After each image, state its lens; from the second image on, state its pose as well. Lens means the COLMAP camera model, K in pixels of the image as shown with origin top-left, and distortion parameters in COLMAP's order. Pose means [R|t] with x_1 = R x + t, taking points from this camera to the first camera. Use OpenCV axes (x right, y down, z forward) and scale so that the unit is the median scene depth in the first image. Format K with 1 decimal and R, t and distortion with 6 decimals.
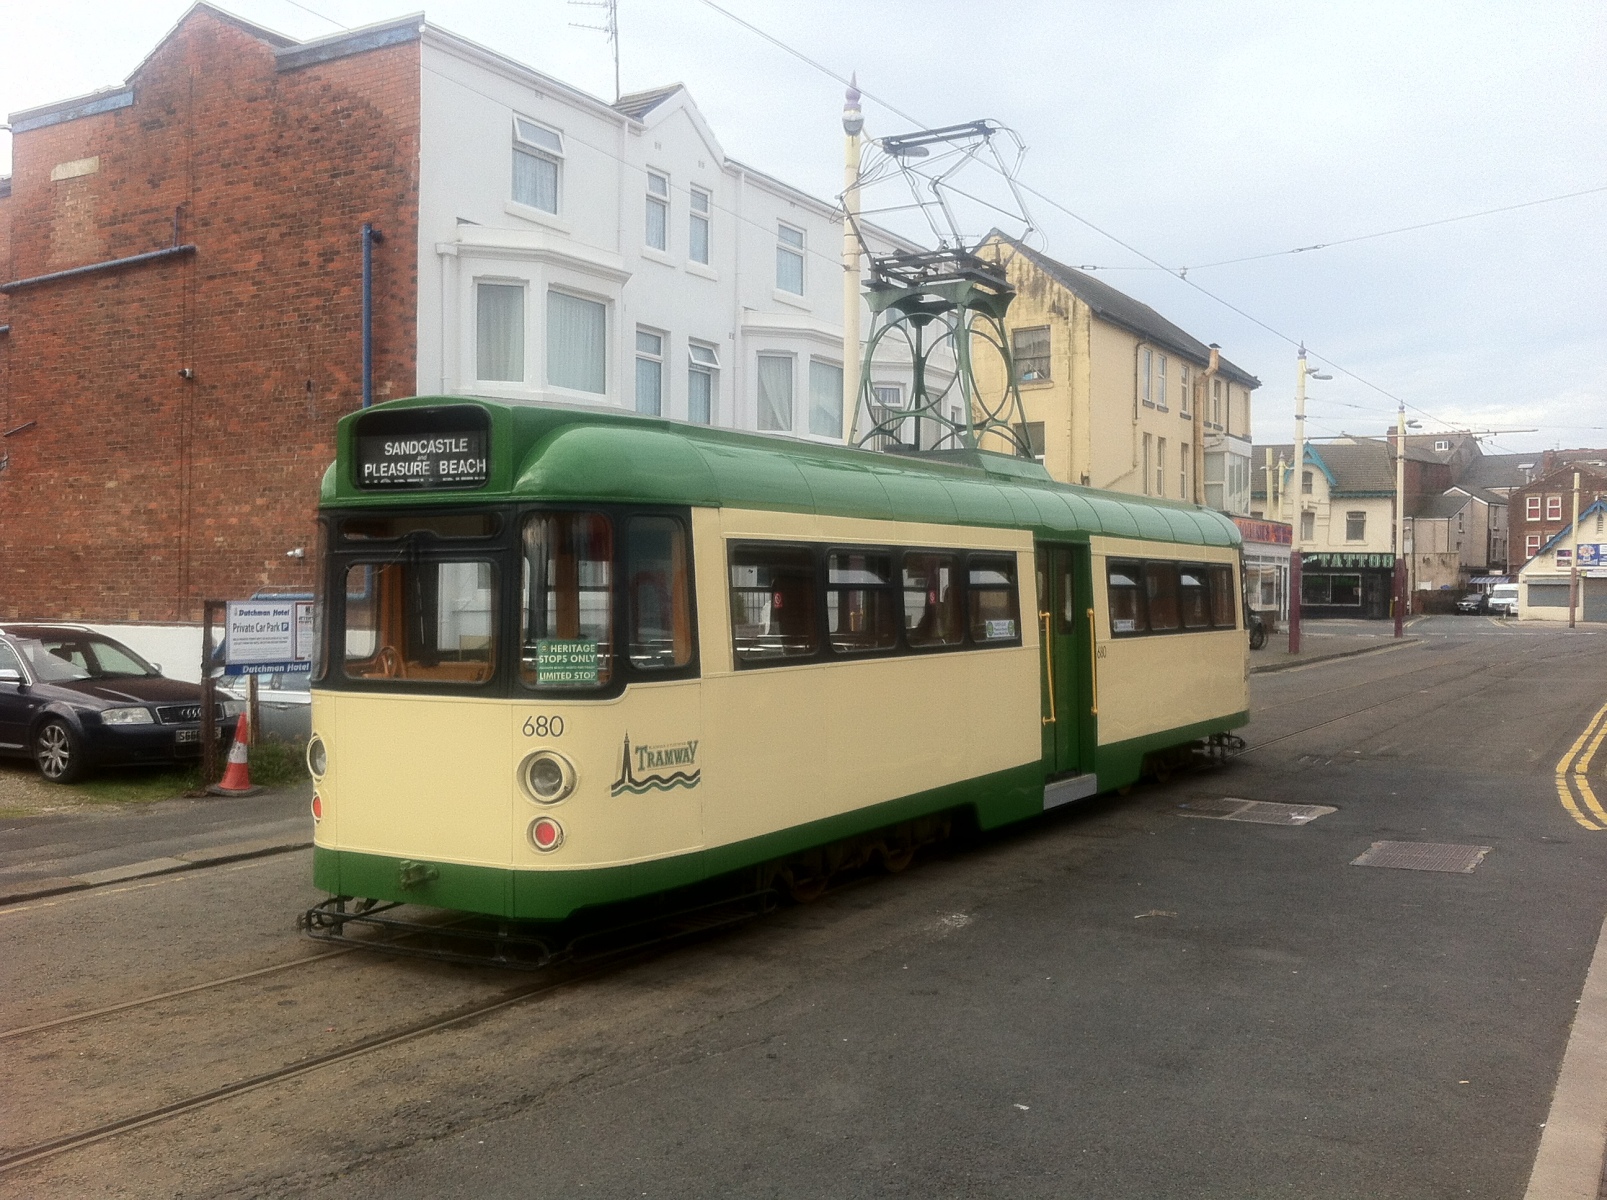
lens RADIAL K [[1591.2, 0, 799.2], [0, 1591.2, 561.7], [0, 0, 1]] dist [0.110397, -0.520360]
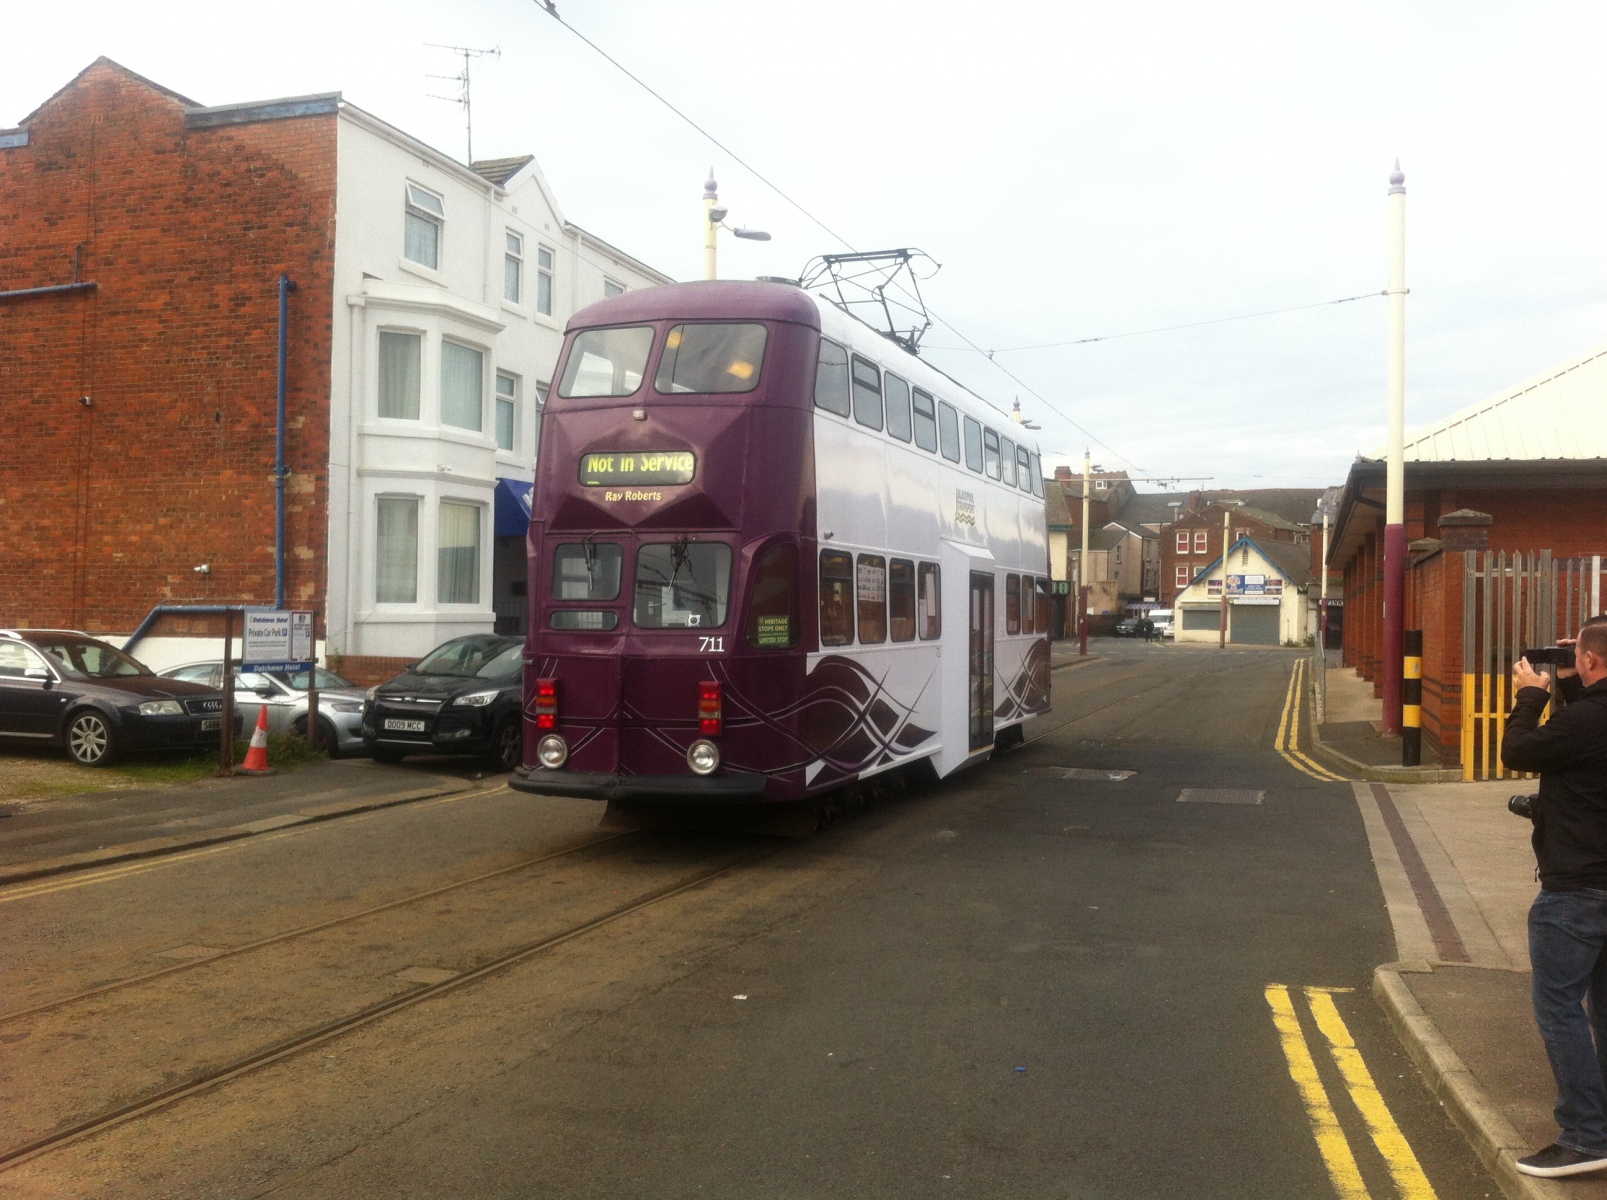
lens RADIAL K [[1561.0, 0, 802.9], [0, 1561.0, 601.8], [0, 0, 1]] dist [0.082047, -0.312576]
pose [[0.979097, 0.009349, 0.203179, -0.105494], [-0.011599, 0.999884, 0.009887, 0.001469], [-0.203063, -0.012037, 0.979092, -0.115156]]
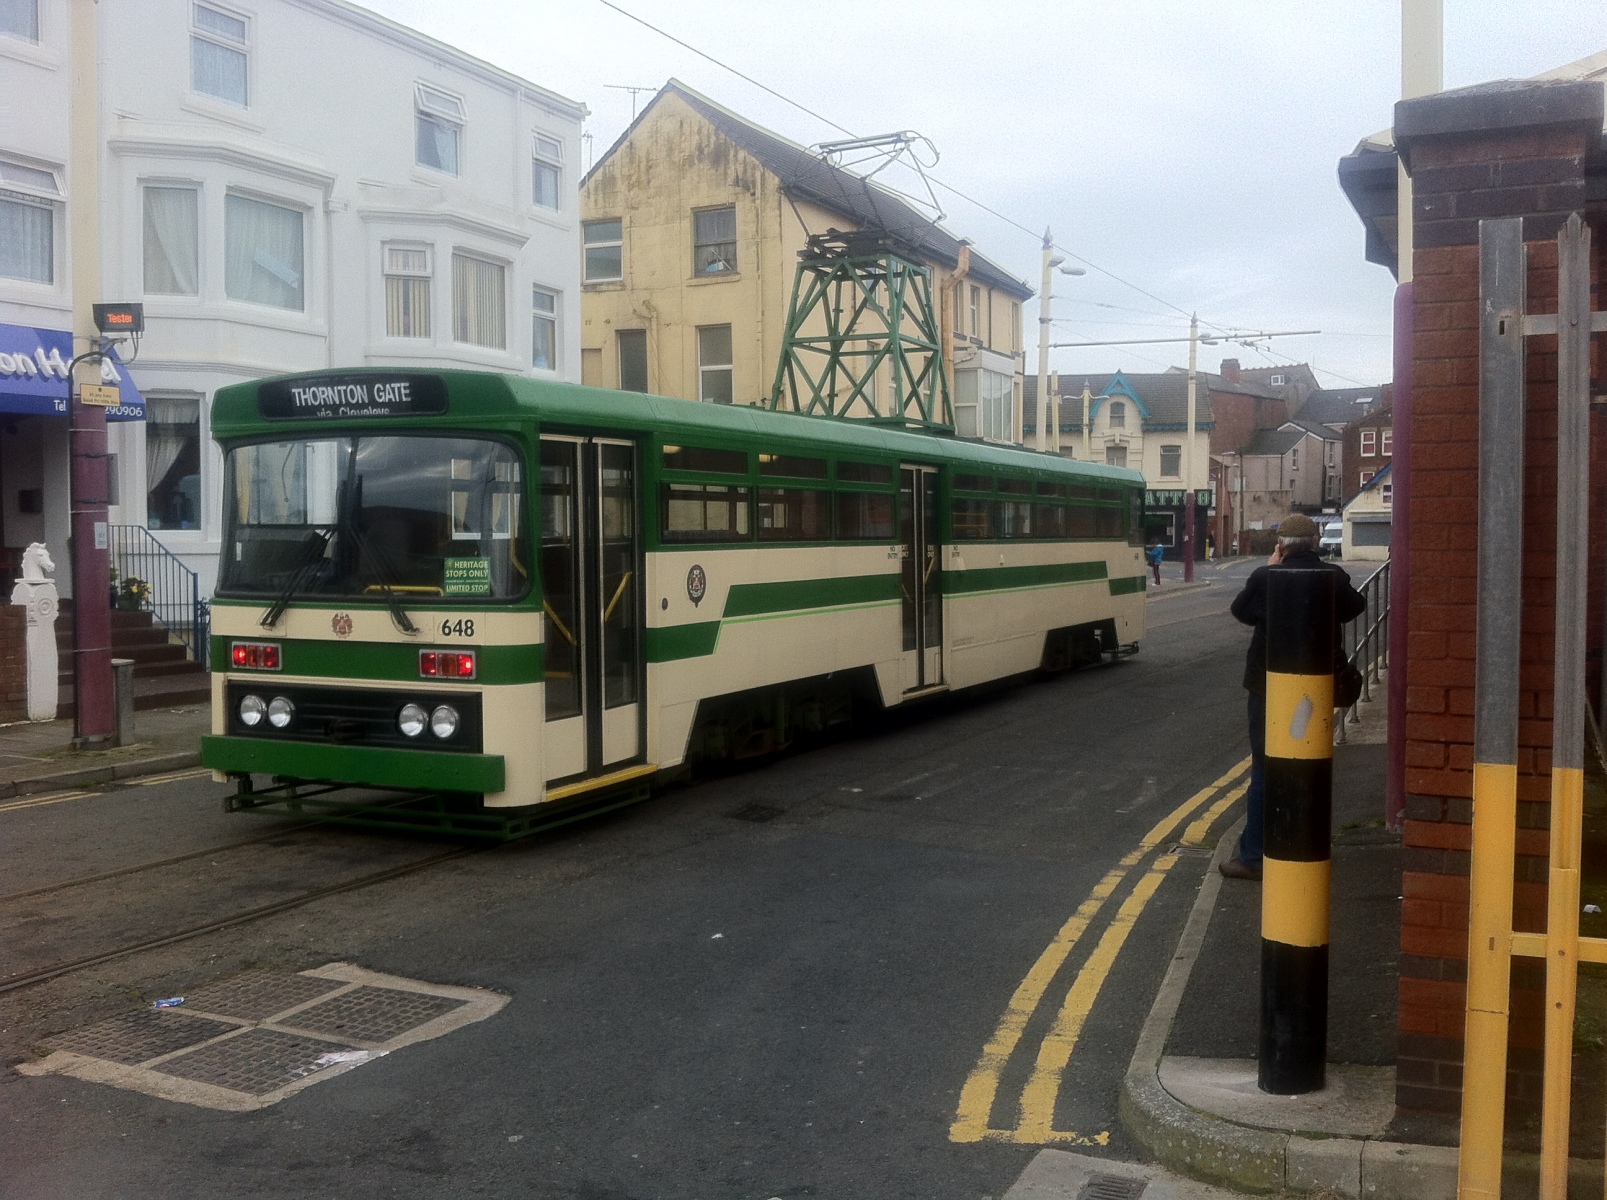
lens RADIAL K [[1561.0, 0, 802.9], [0, 1561.0, 601.8], [0, 0, 1]] dist [0.082047, -0.312576]
pose [[0.997393, -0.009479, 0.071541, 0.222157], [0.005114, 0.998127, 0.060957, 0.009710], [-0.071984, -0.060432, 0.995573, 0.323336]]
